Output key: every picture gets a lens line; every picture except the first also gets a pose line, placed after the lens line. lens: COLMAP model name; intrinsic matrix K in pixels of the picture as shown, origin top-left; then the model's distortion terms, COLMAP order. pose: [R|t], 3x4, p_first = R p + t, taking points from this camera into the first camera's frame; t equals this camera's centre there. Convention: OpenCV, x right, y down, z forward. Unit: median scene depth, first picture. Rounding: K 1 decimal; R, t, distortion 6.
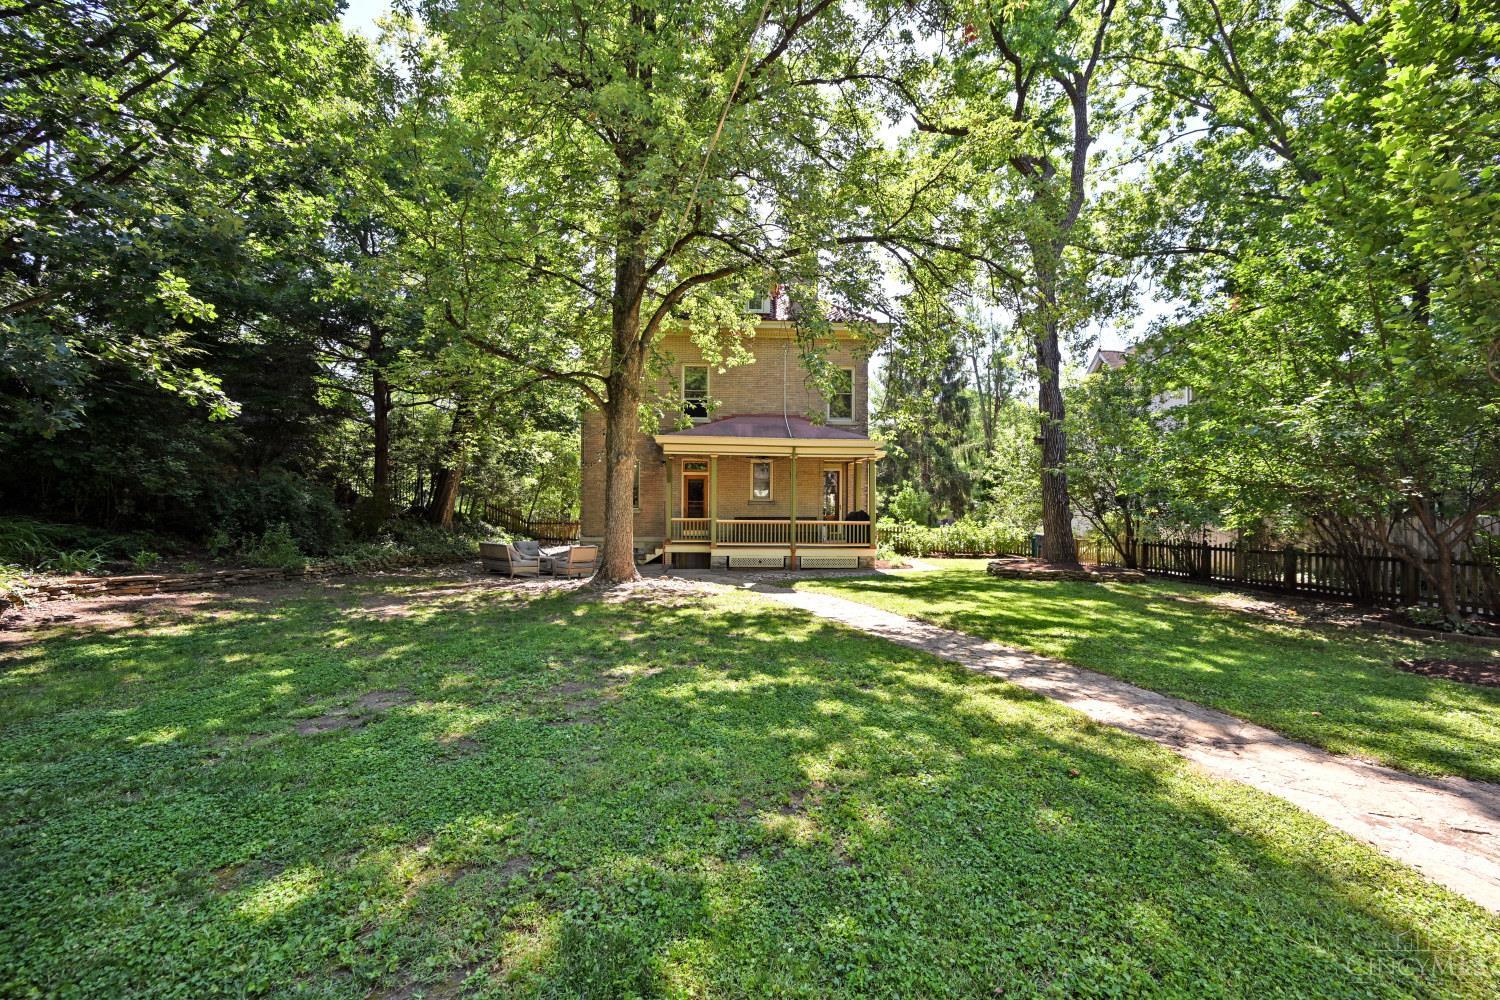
lens RADIAL K [[591.6, 0, 747.9], [0, 591.6, 501.9], [0, 0, 1]] dist [-0.001073, -0.000019]
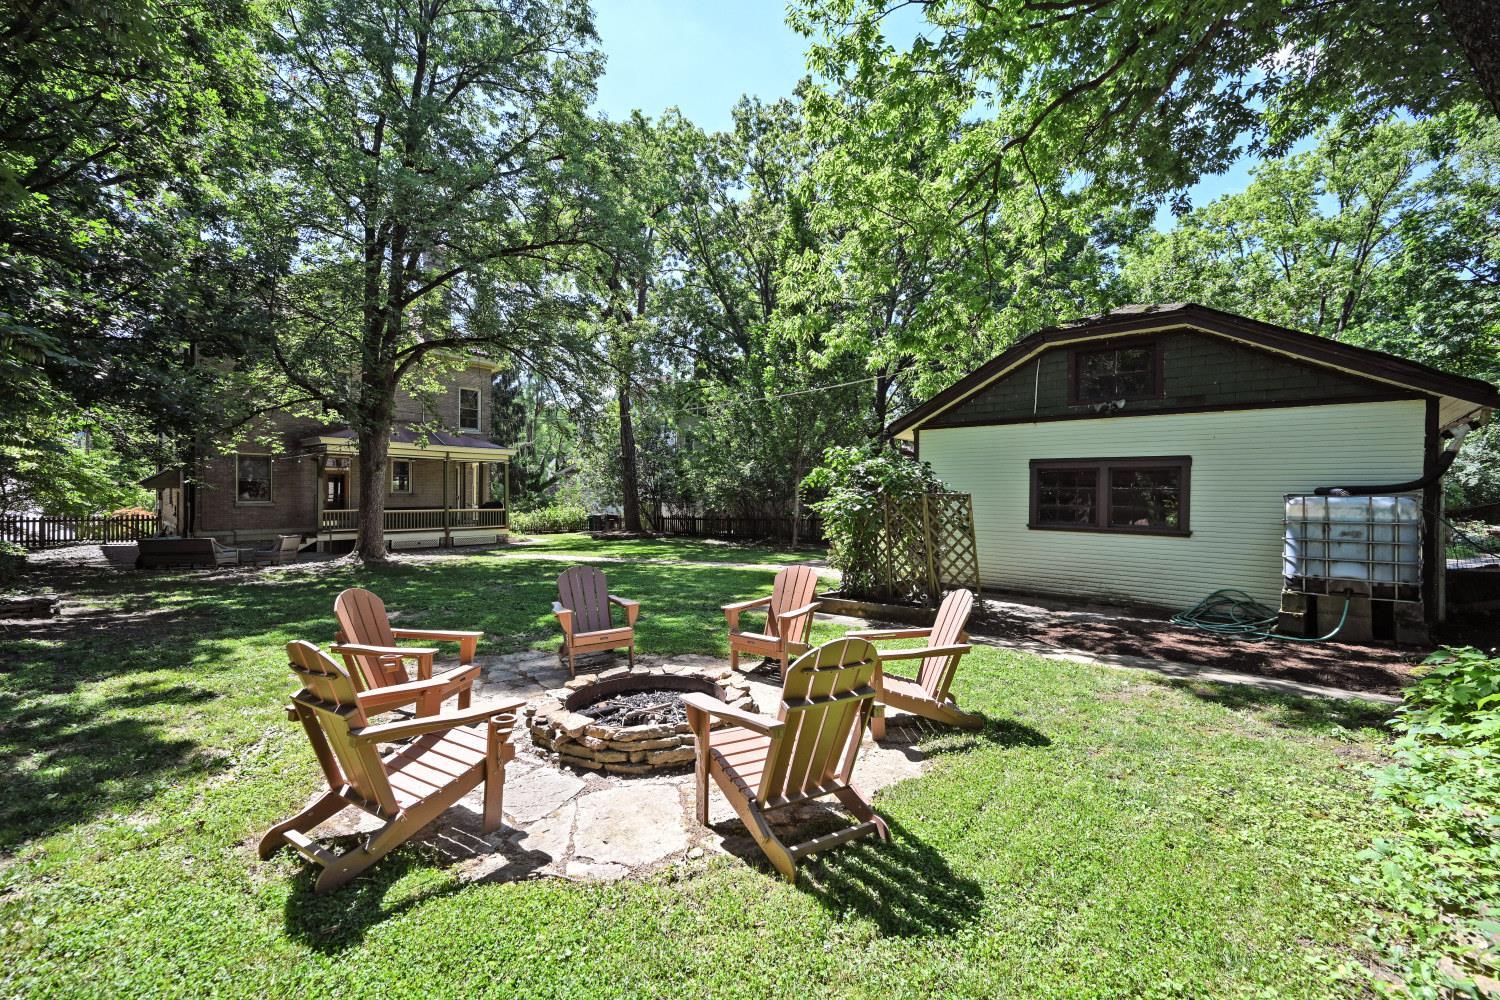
lens RADIAL K [[591.6, 0, 747.9], [0, 591.6, 501.9], [0, 0, 1]] dist [-0.001073, -0.000019]
pose [[0.687319, -0.015799, 0.726184, -0.405251], [-0.001931, 0.999720, 0.023578, -0.016130], [-0.726353, -0.017608, 0.687096, -0.350320]]
